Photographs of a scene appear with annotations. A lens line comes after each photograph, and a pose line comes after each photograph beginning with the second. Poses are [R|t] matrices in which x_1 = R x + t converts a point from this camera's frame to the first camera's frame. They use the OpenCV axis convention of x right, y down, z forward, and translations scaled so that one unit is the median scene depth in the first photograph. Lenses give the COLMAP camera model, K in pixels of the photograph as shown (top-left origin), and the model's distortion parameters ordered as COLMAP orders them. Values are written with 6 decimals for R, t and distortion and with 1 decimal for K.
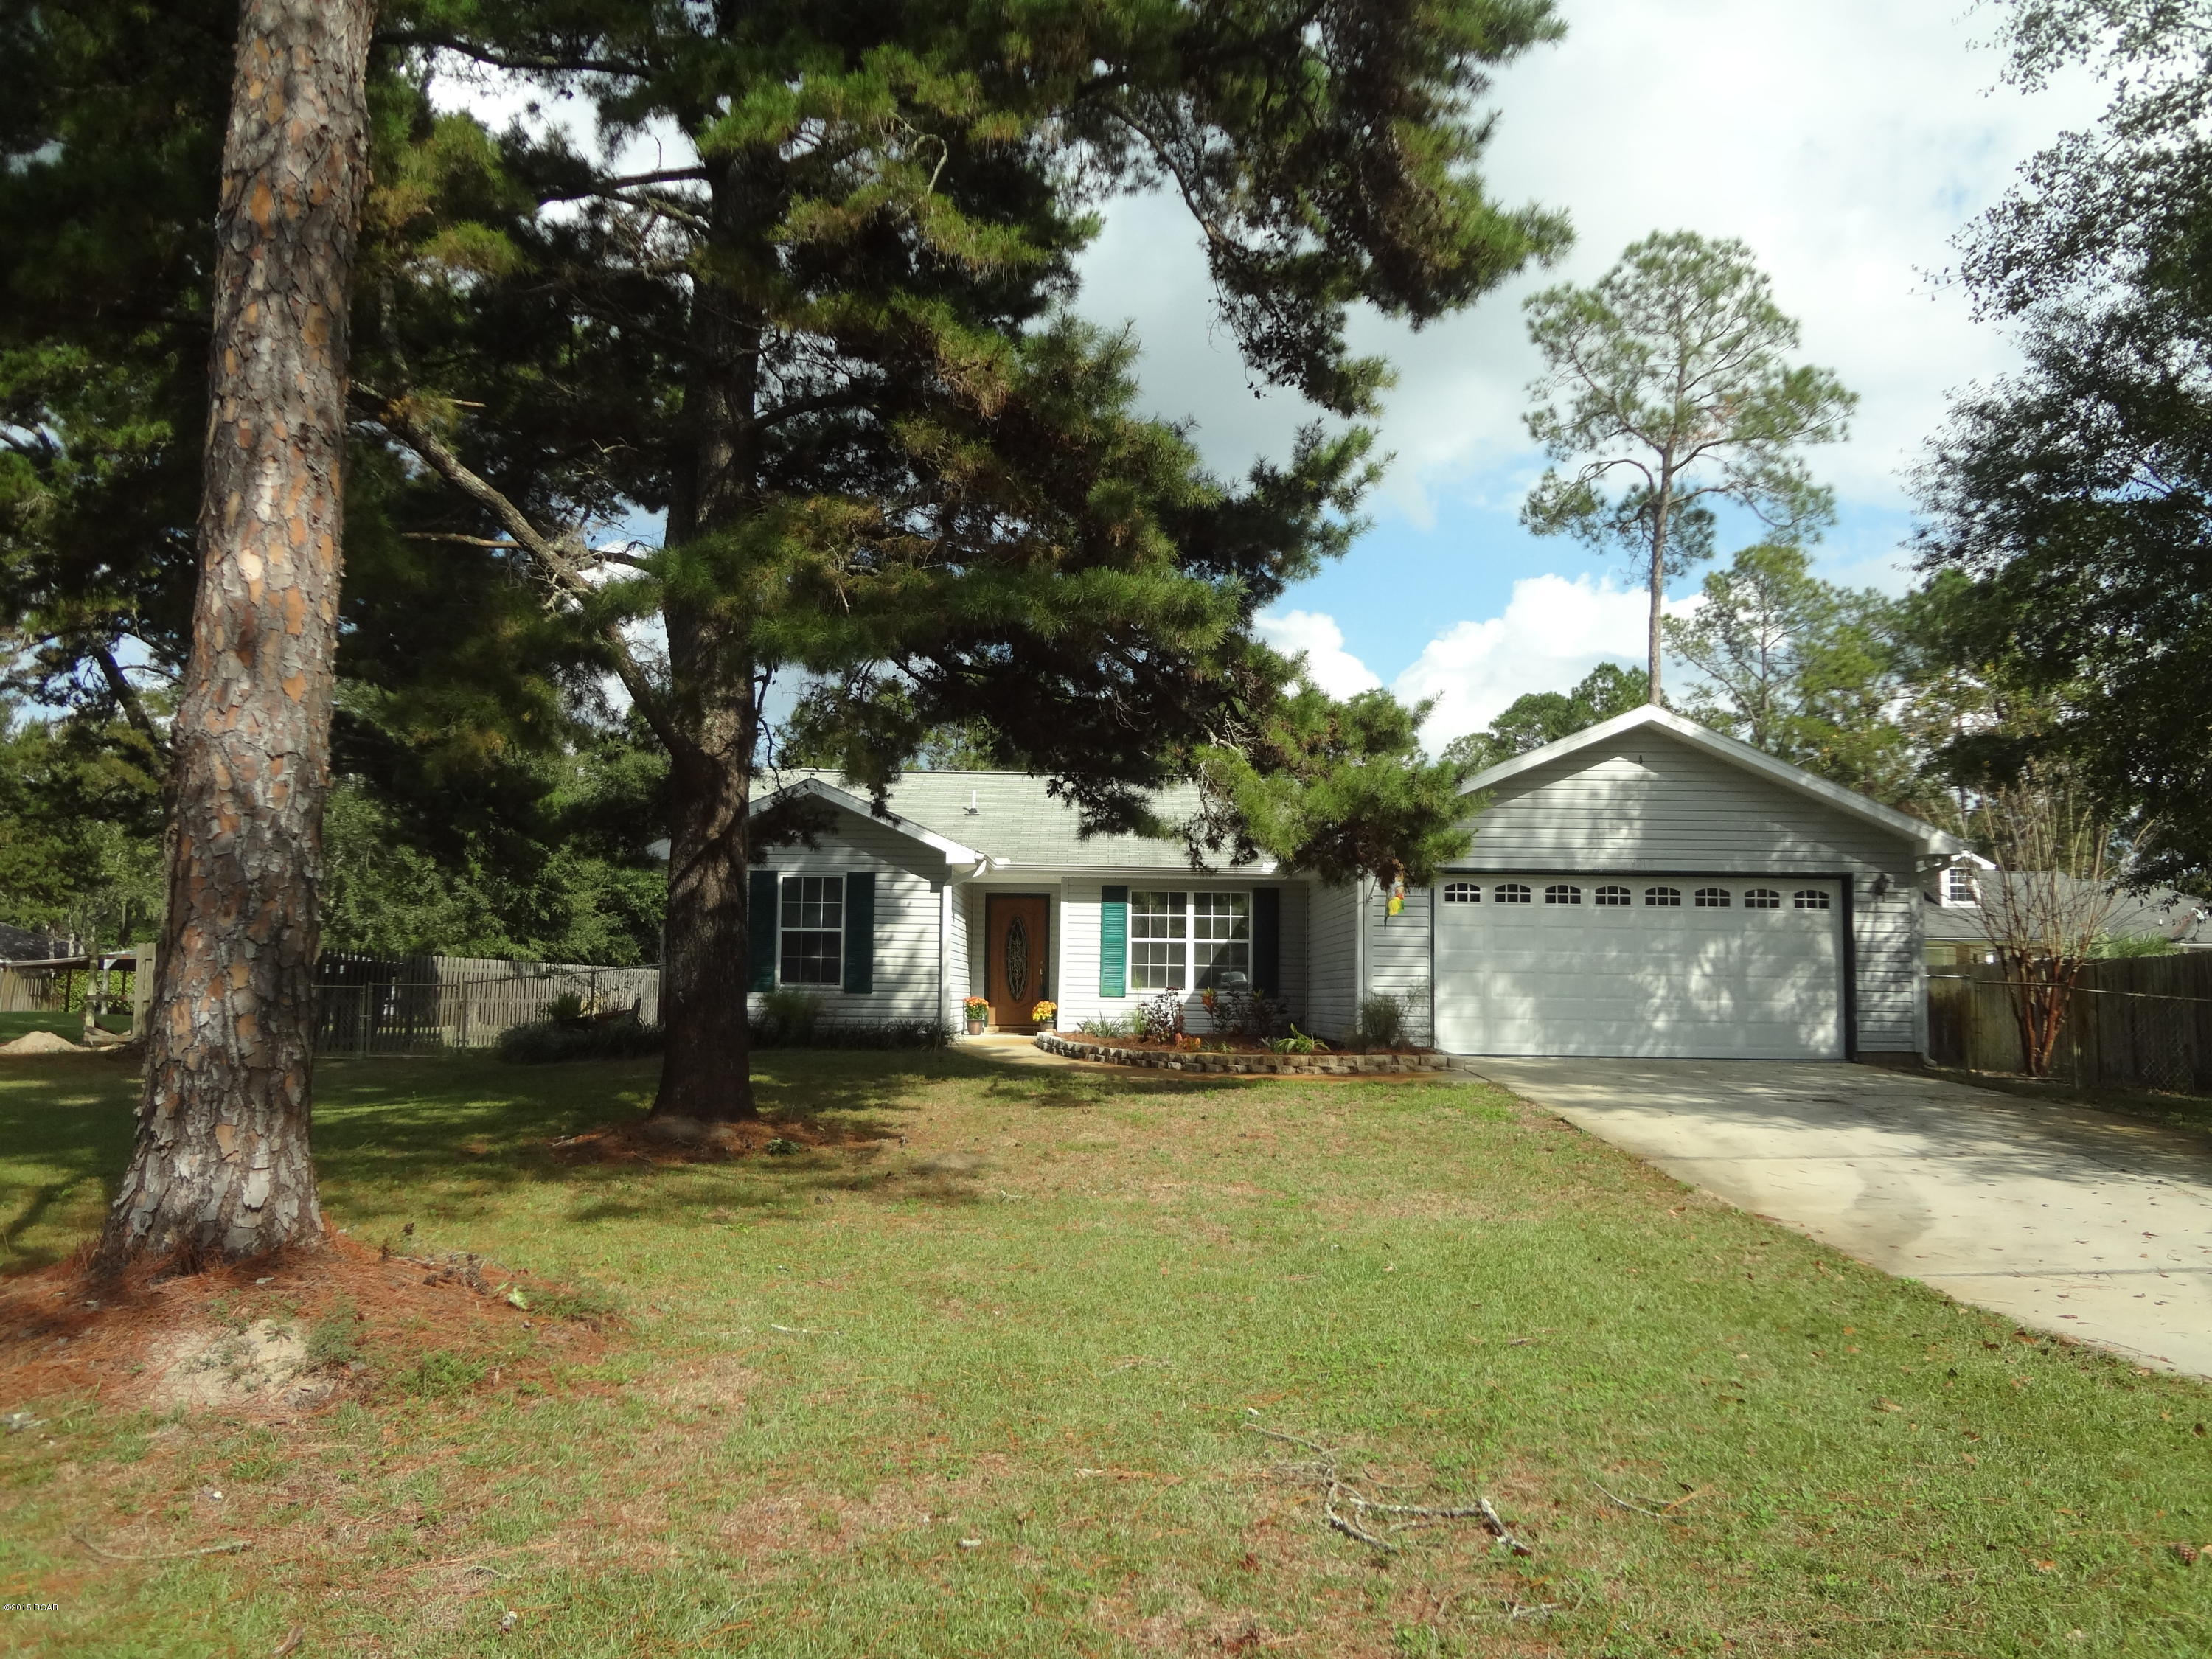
lens RADIAL K [[1644.4, 0, 1106.0], [0, 1644.4, 829.5], [0, 0, 1]] dist [-0.045429, 0.003750]
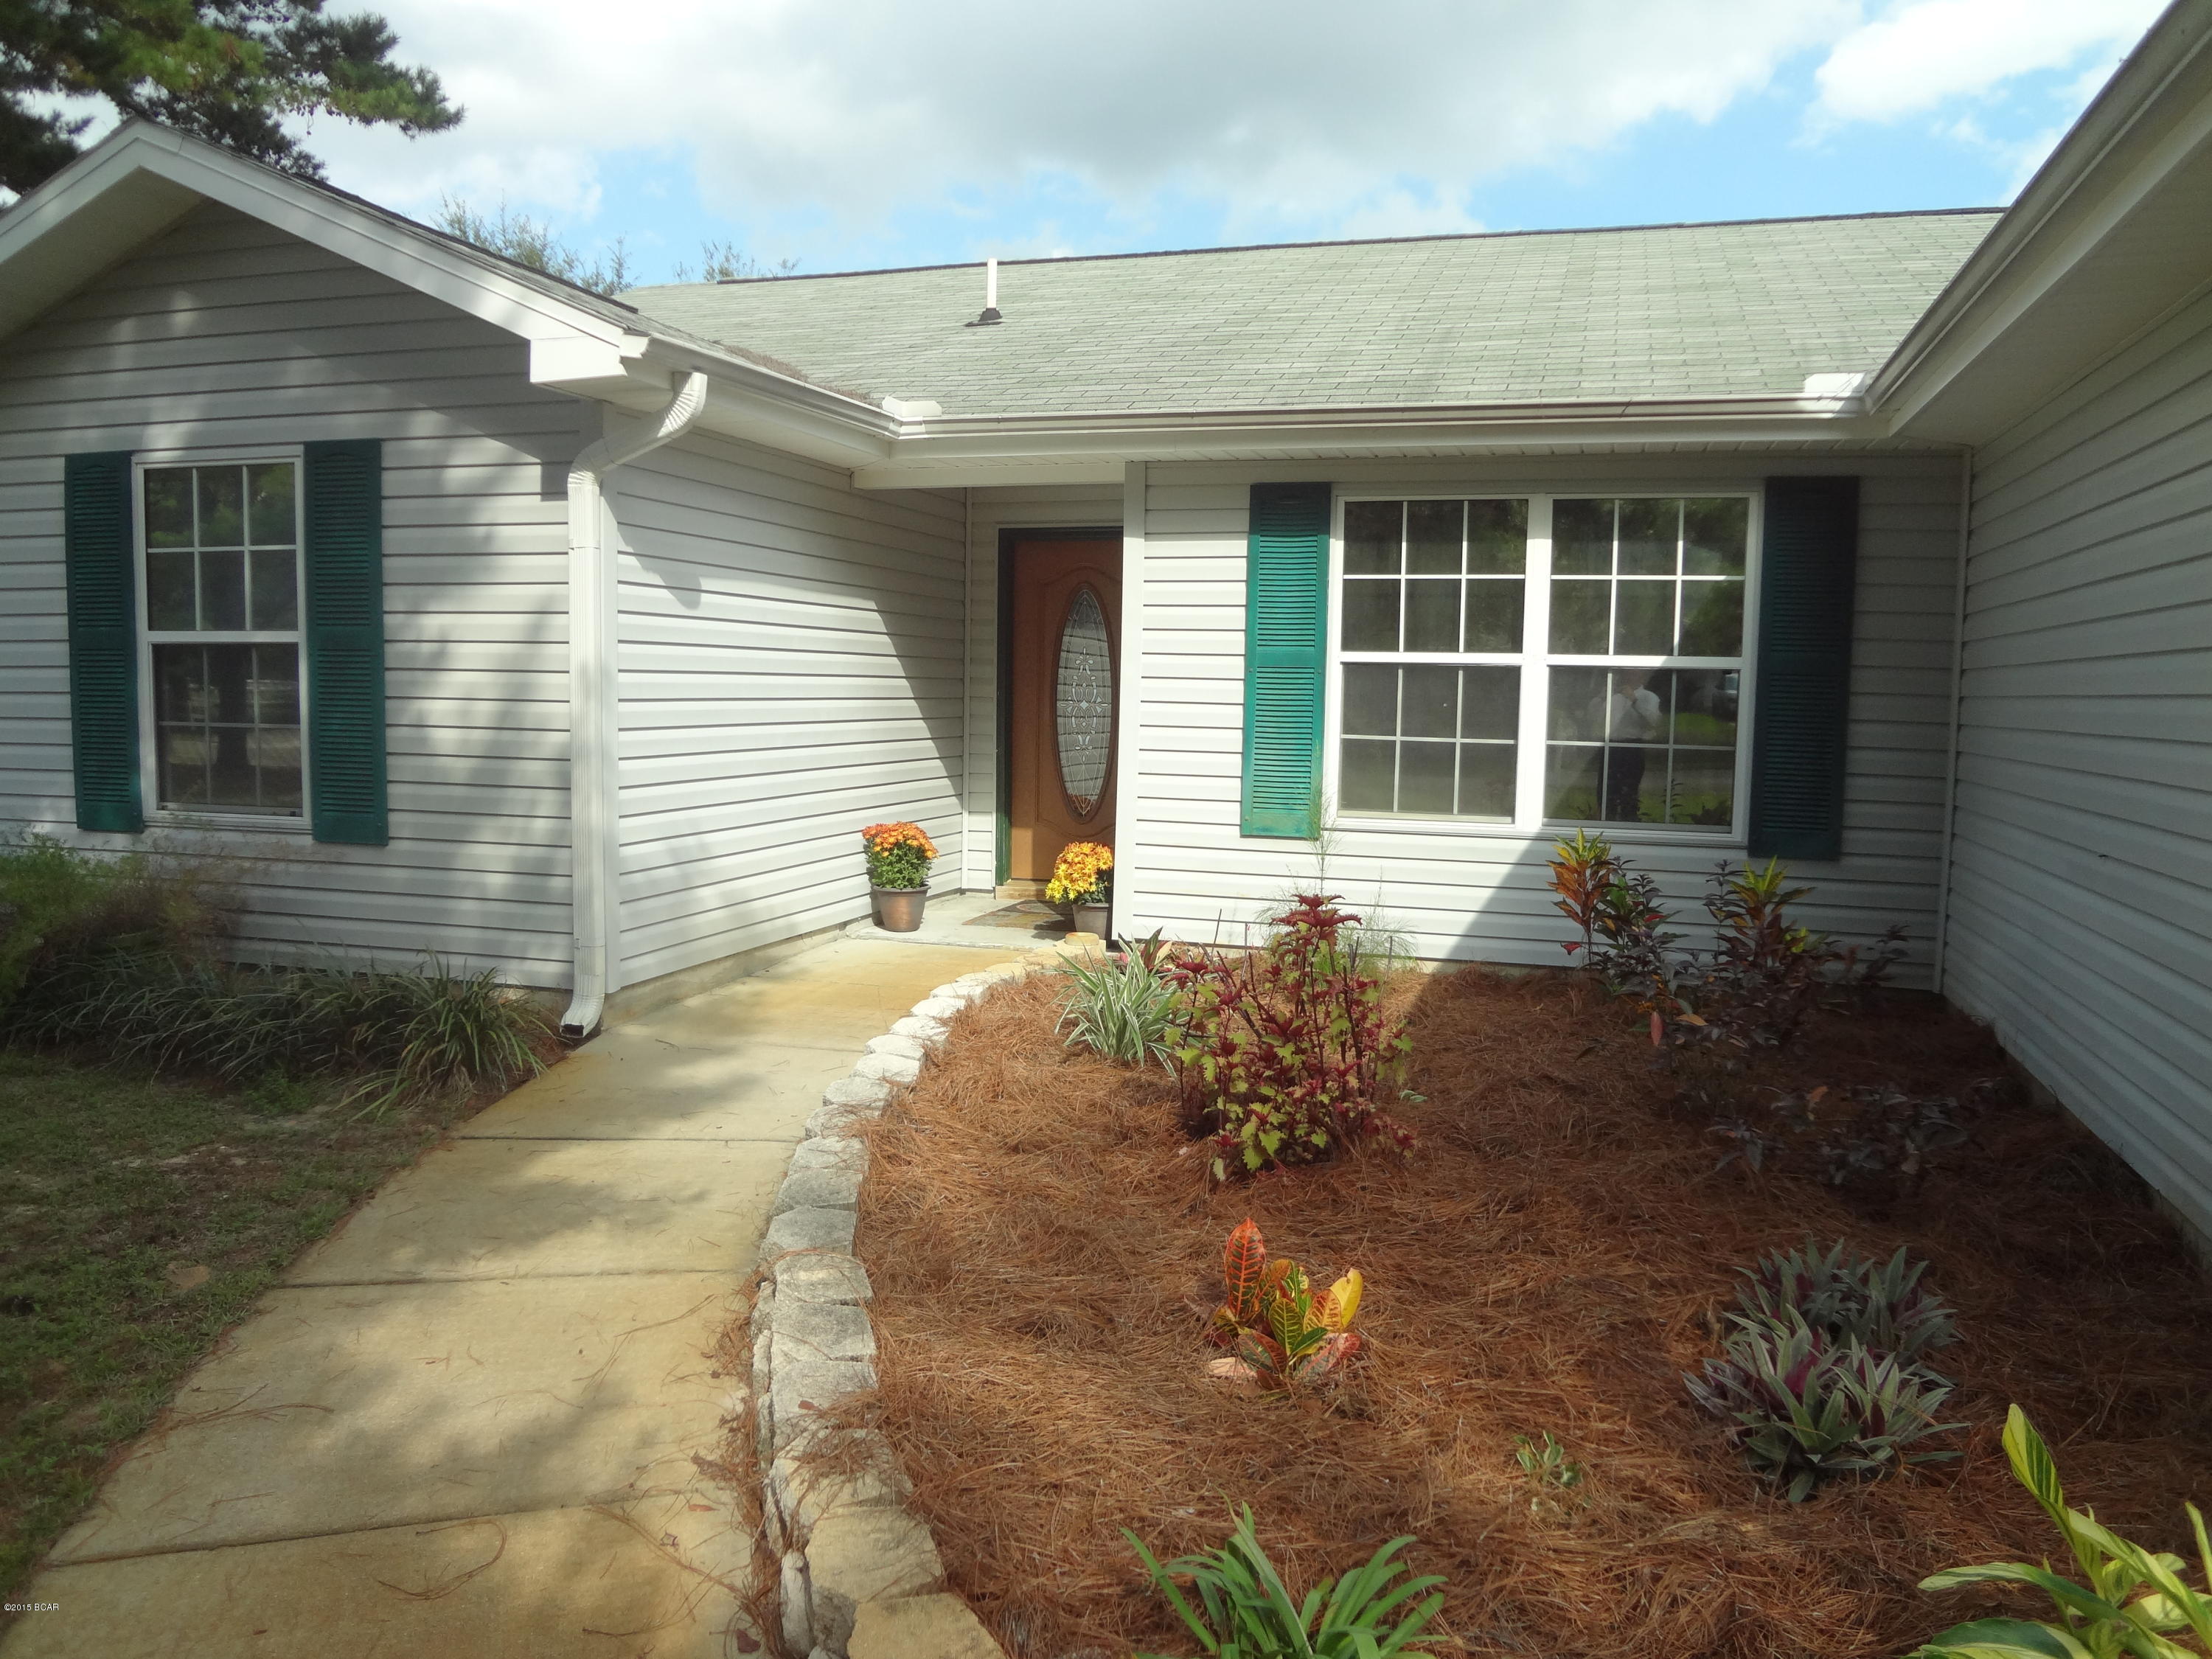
lens RADIAL K [[1644.4, 0, 1106.0], [0, 1644.4, 829.5], [0, 0, 1]] dist [-0.045429, 0.003750]
pose [[0.954517, 0.028448, -0.296795, 0.072657], [0.026574, 0.983359, 0.179718, 0.046474], [0.296969, -0.179431, 0.937877, 0.757984]]
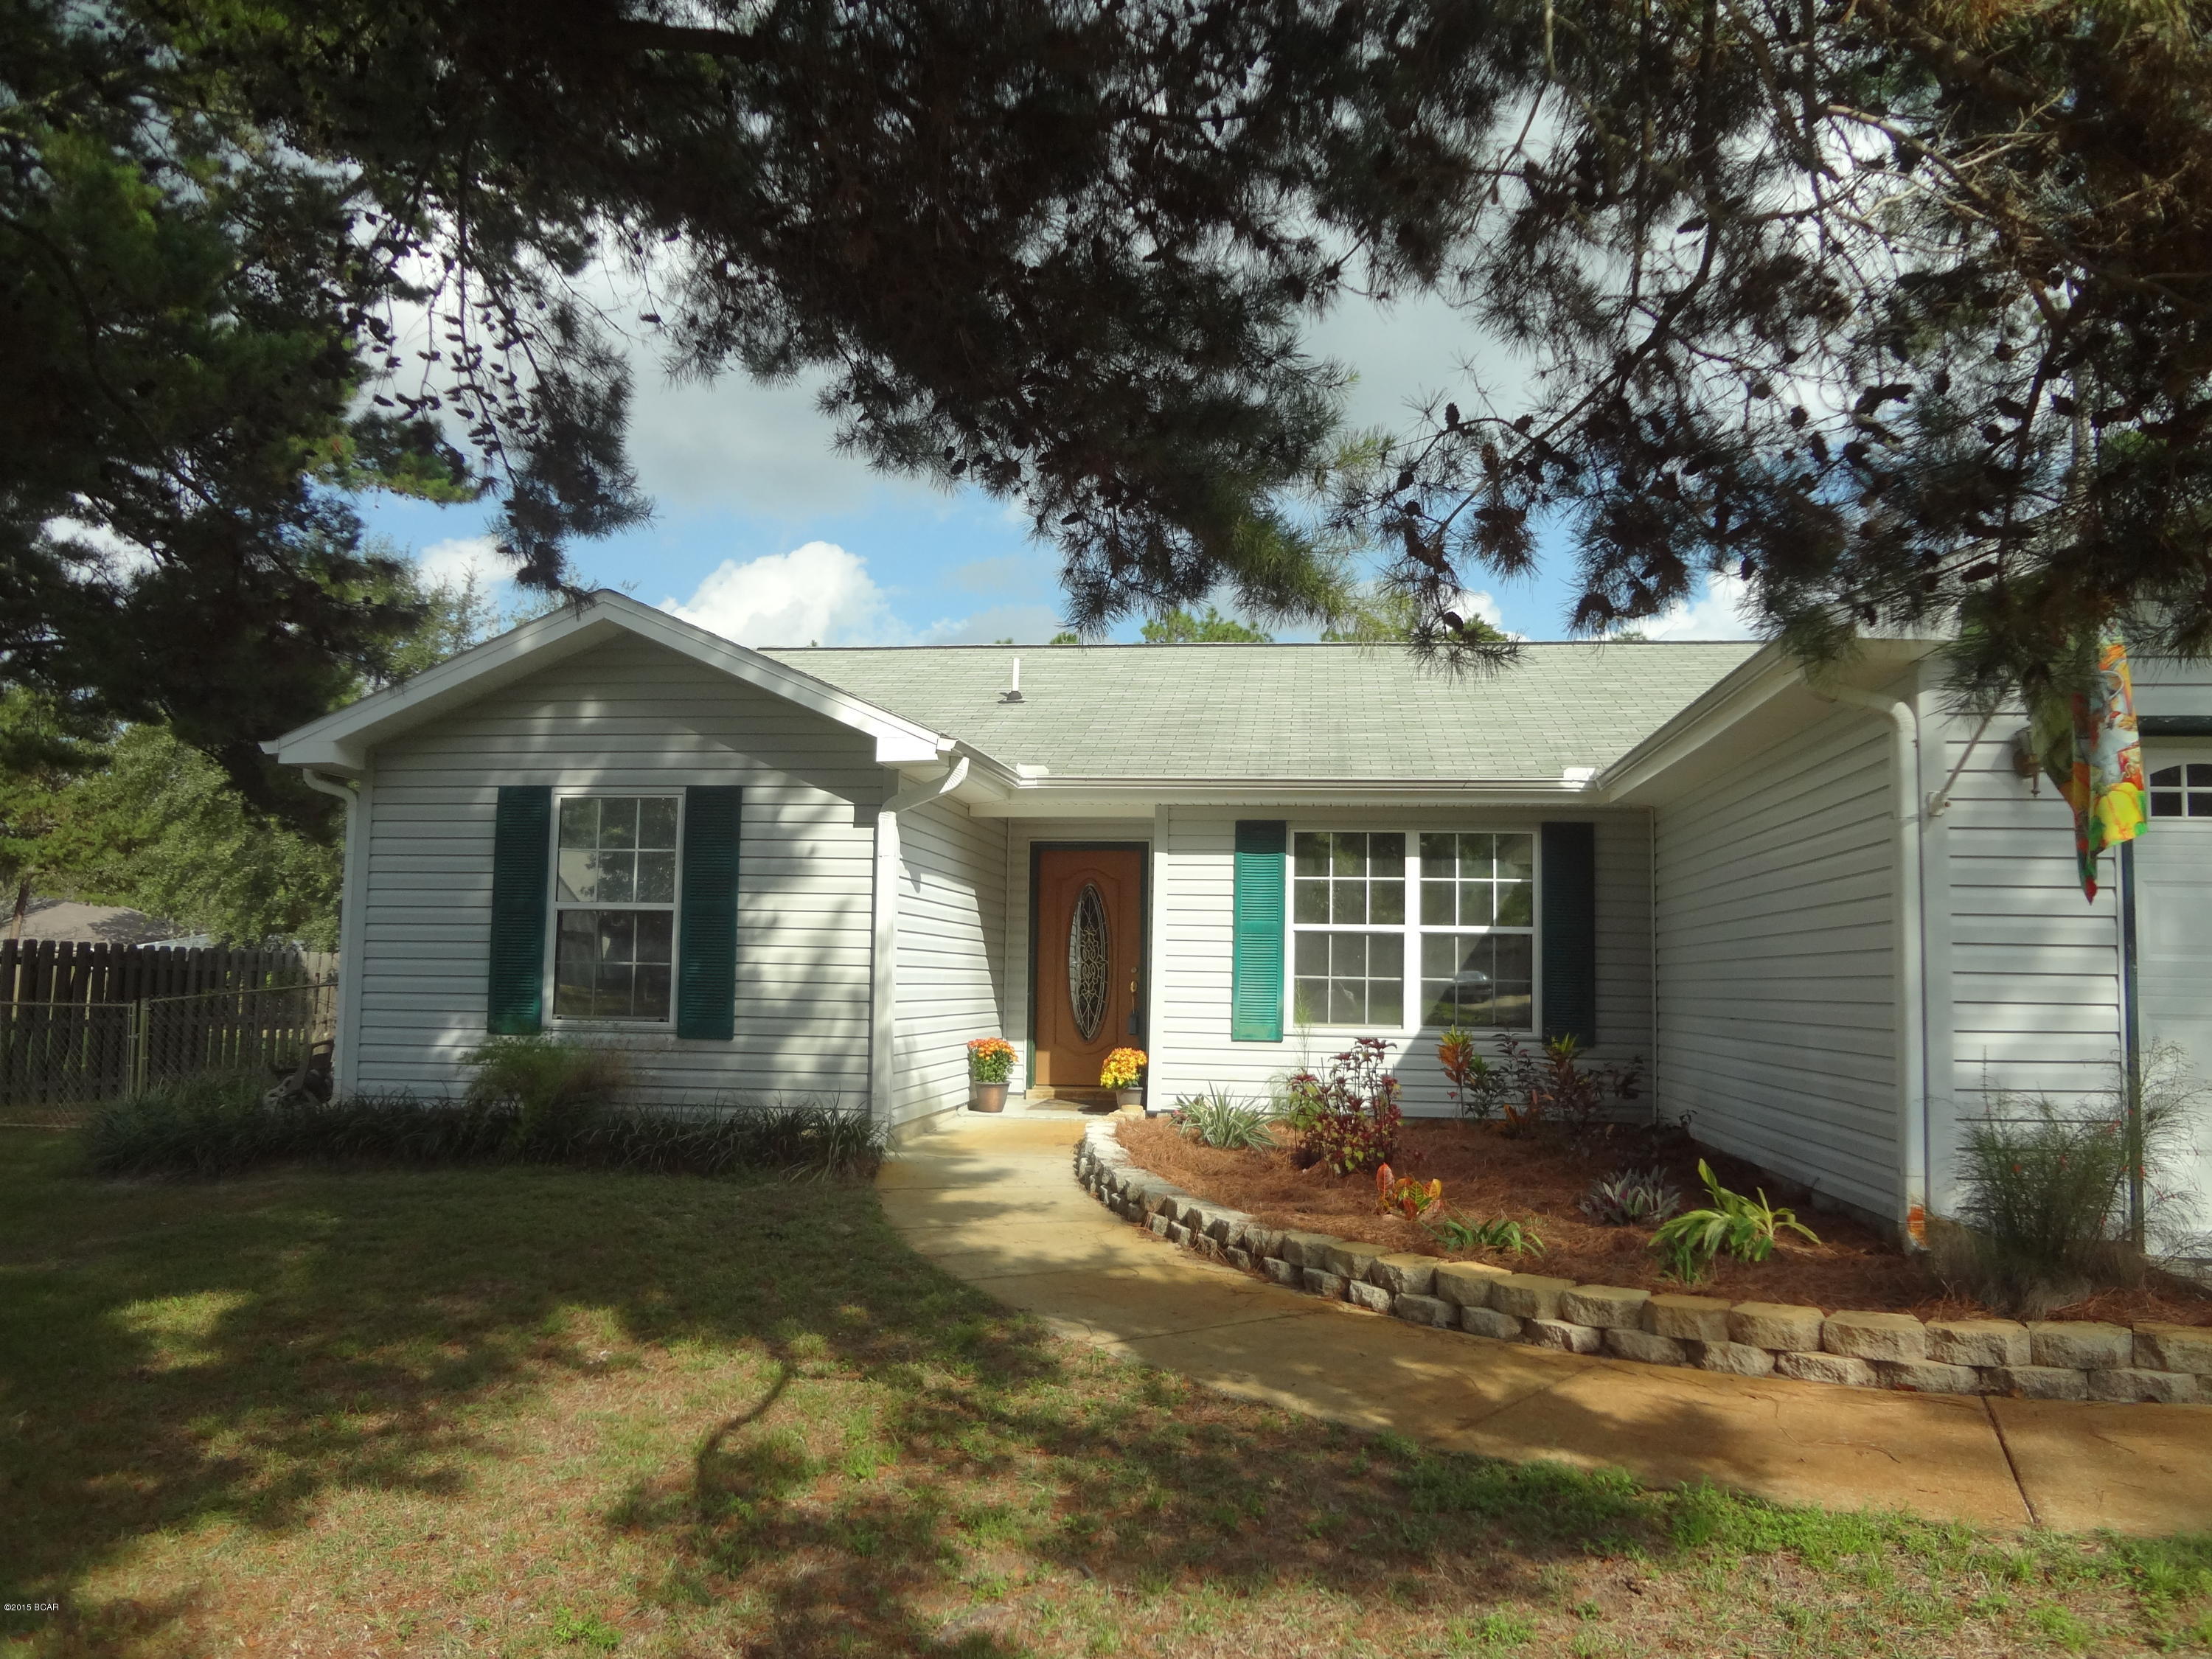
lens RADIAL K [[1644.4, 0, 1106.0], [0, 1644.4, 829.5], [0, 0, 1]] dist [-0.045429, 0.003750]
pose [[0.991087, -0.007476, -0.133009, 0.027952], [0.008350, 0.999947, 0.006017, 0.037104], [0.132957, -0.007074, 0.991097, 0.544185]]
